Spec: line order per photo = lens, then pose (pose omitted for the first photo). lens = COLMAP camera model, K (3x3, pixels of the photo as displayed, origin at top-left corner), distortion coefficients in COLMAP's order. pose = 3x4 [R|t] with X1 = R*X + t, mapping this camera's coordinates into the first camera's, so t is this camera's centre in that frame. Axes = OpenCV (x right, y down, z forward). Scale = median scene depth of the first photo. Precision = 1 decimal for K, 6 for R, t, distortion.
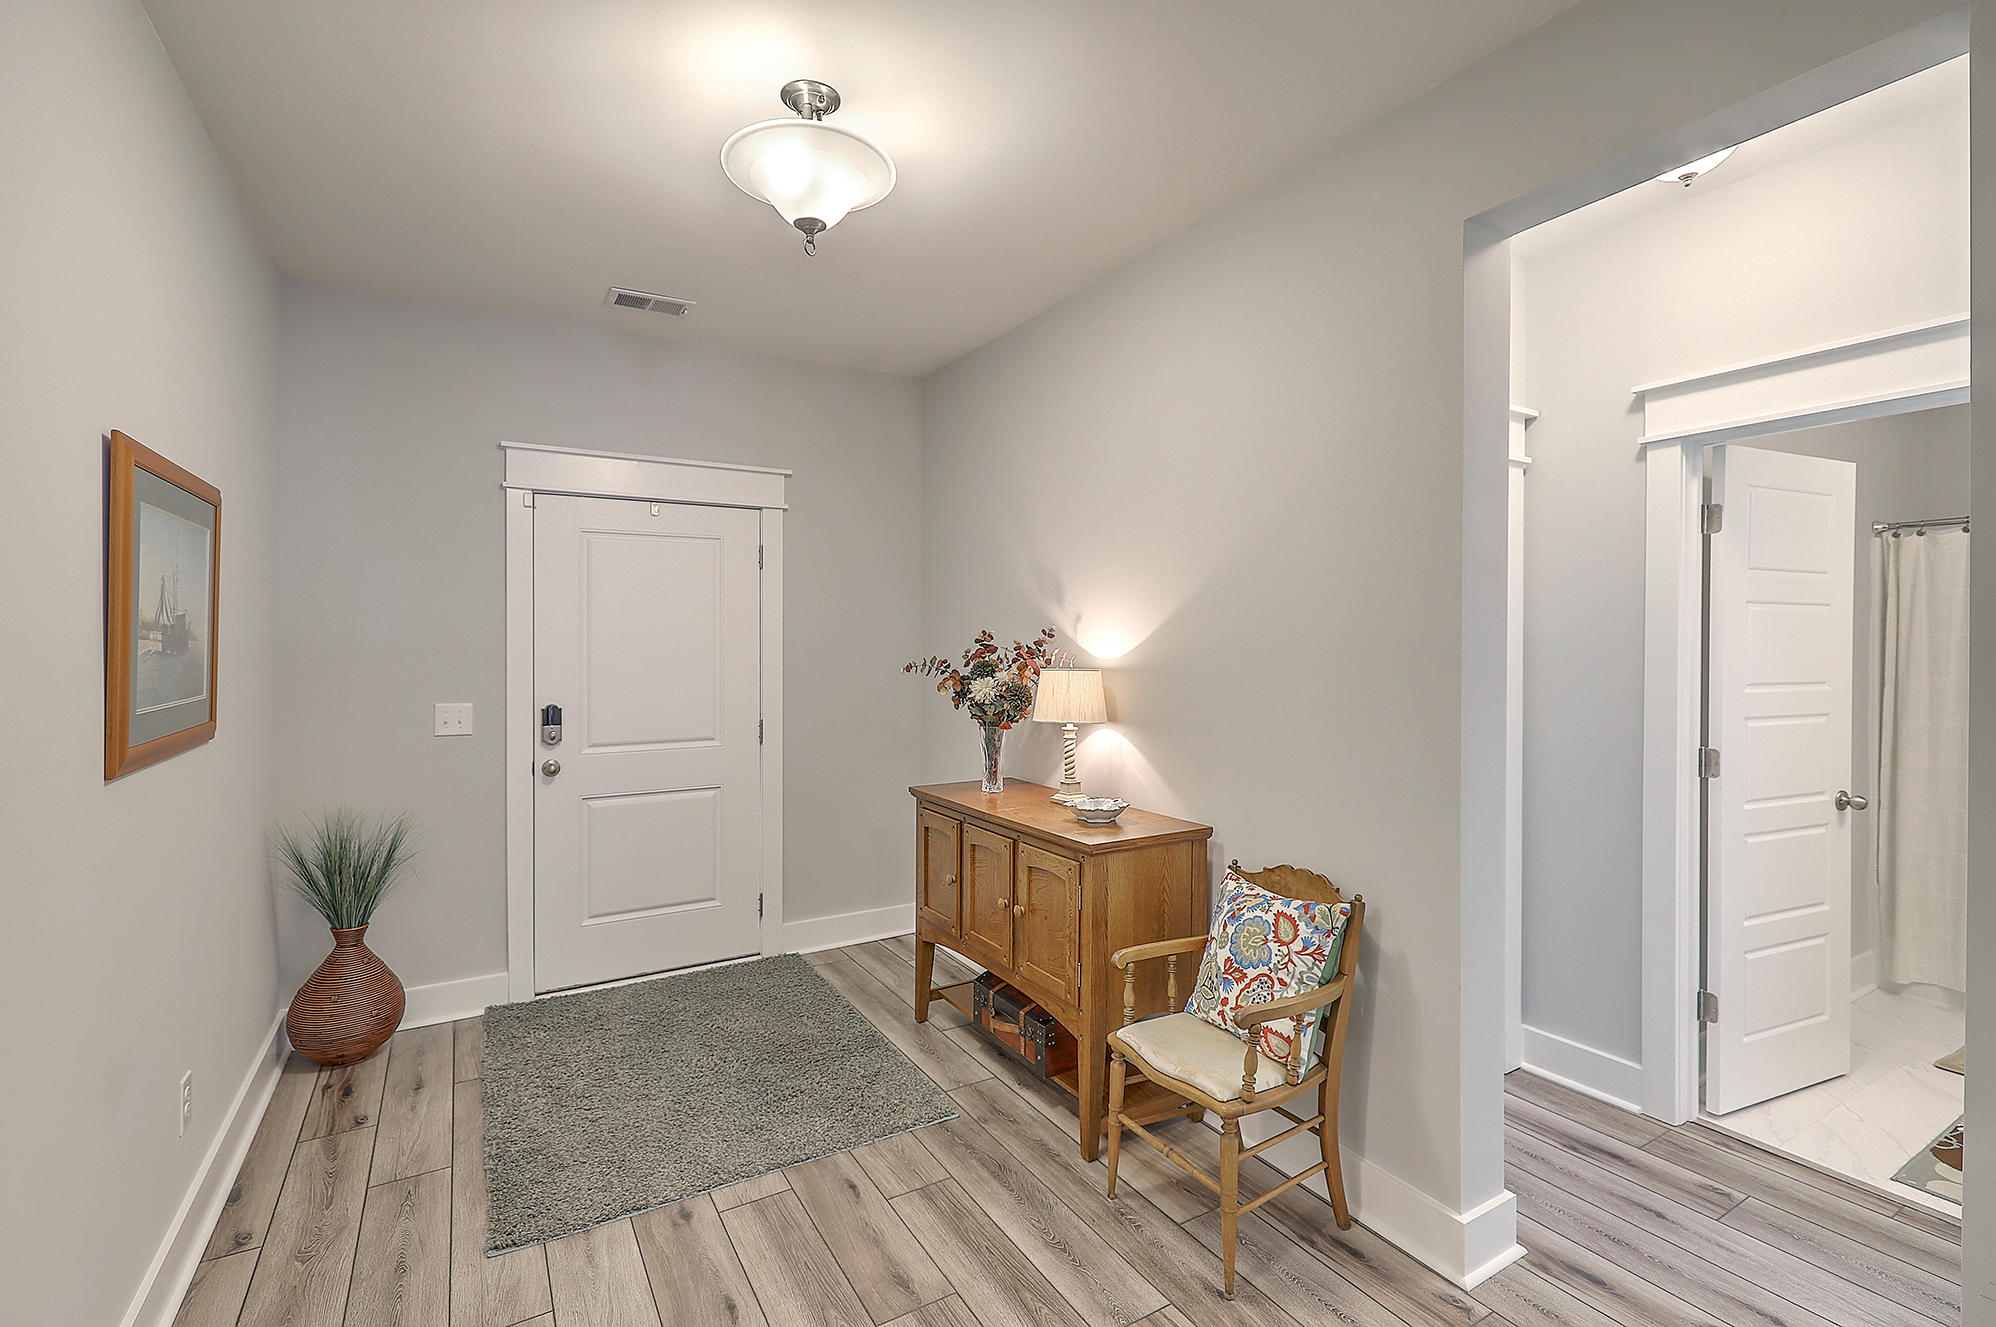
lens RADIAL K [[889.7, 0, 1015.0], [0, 889.7, 654.5], [0, 0, 1]] dist [-0.025270, 0.000314]
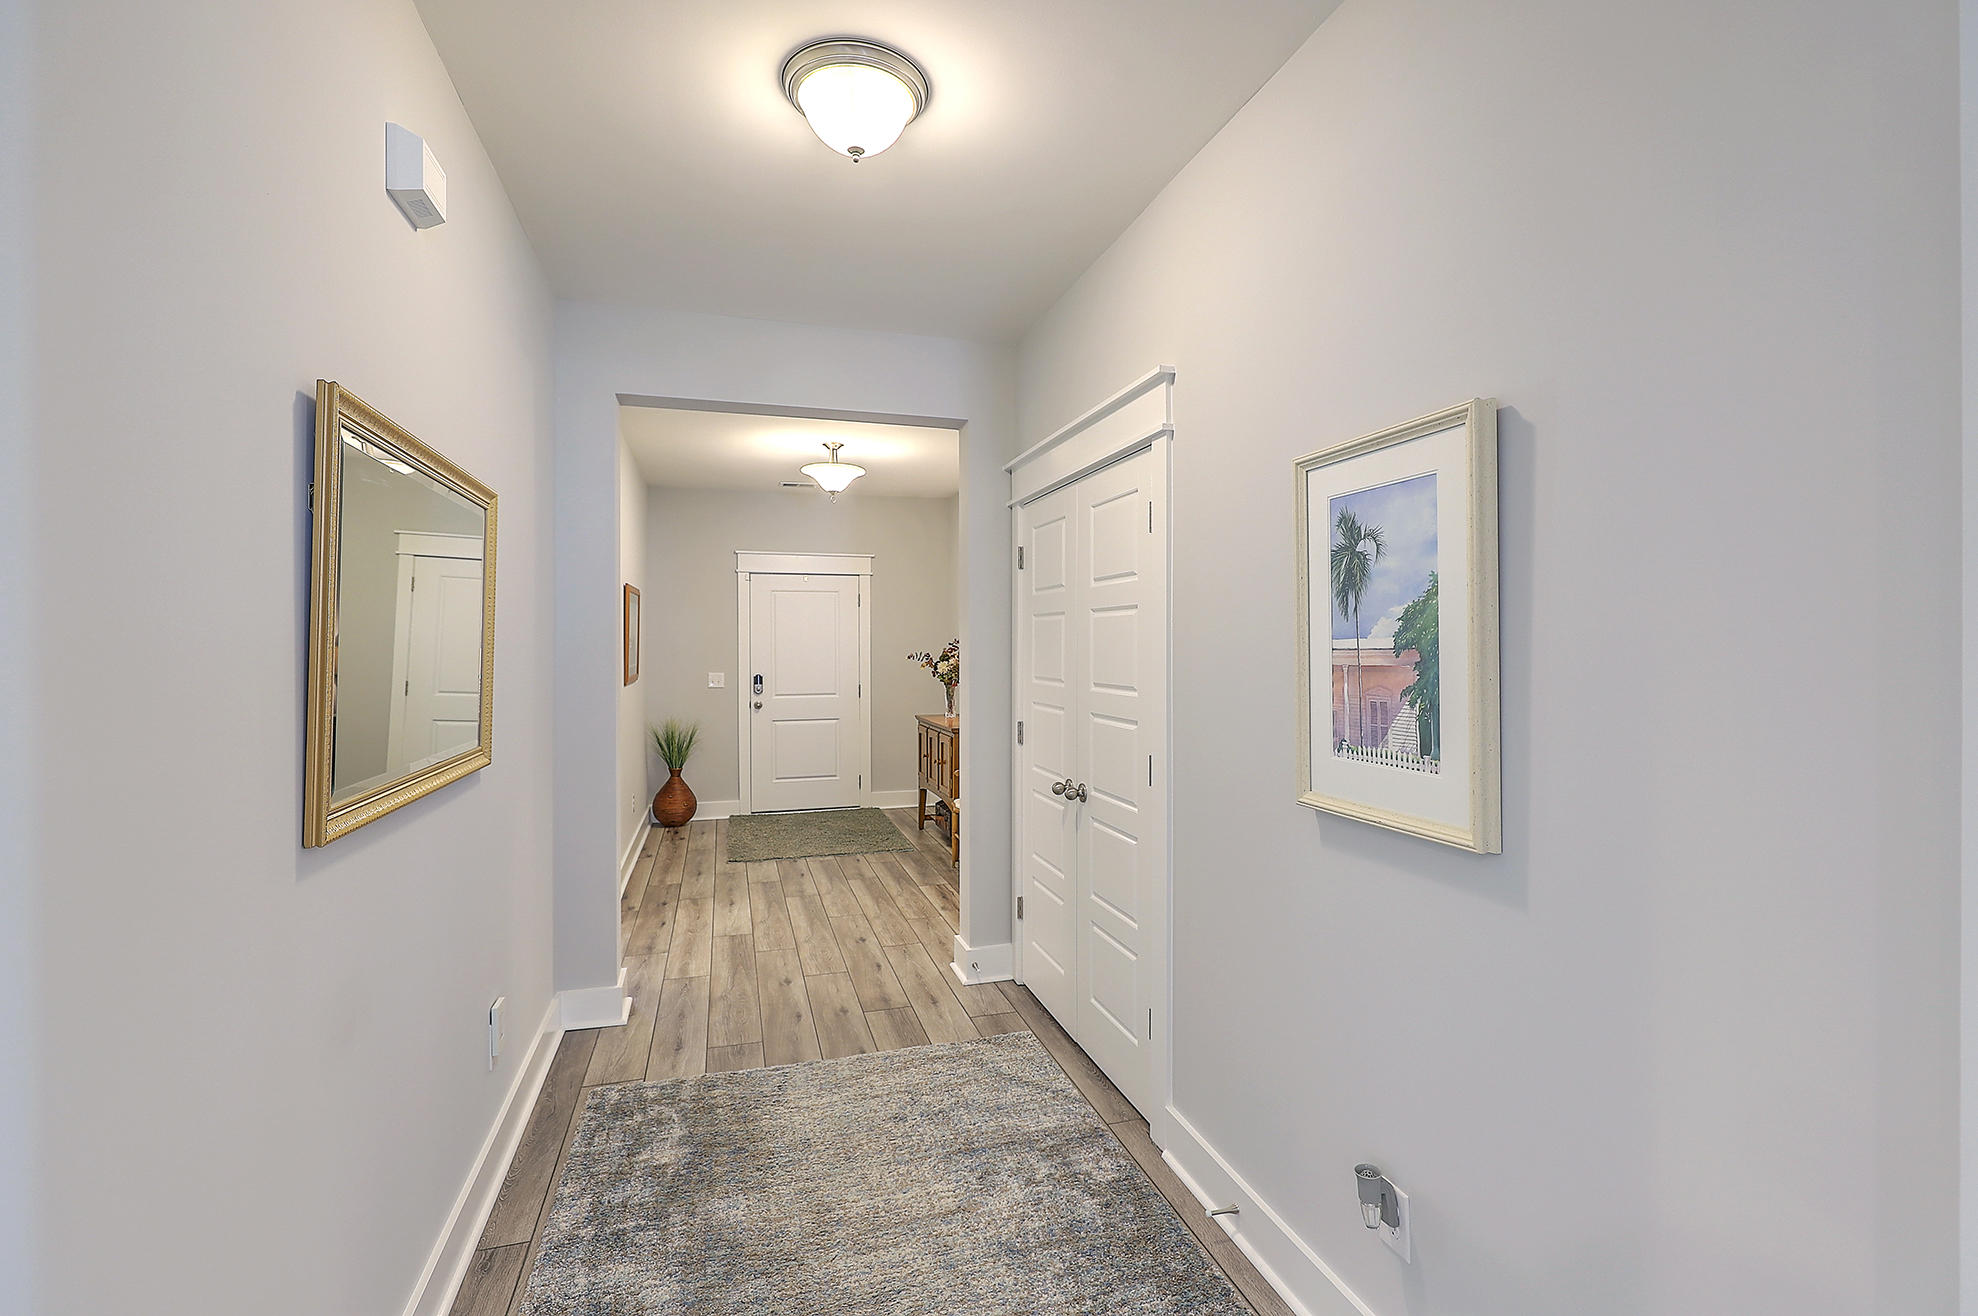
lens RADIAL K [[929.2, 0, 989.0], [0, 929.2, 658.0], [0, 0, 1]] dist [0.003077, 0.000192]
pose [[0.963067, 0.001617, -0.269256, 0.621602], [-0.000413, 0.999990, 0.004529, 0.006905], [0.269260, -0.004250, 0.963058, -1.018224]]
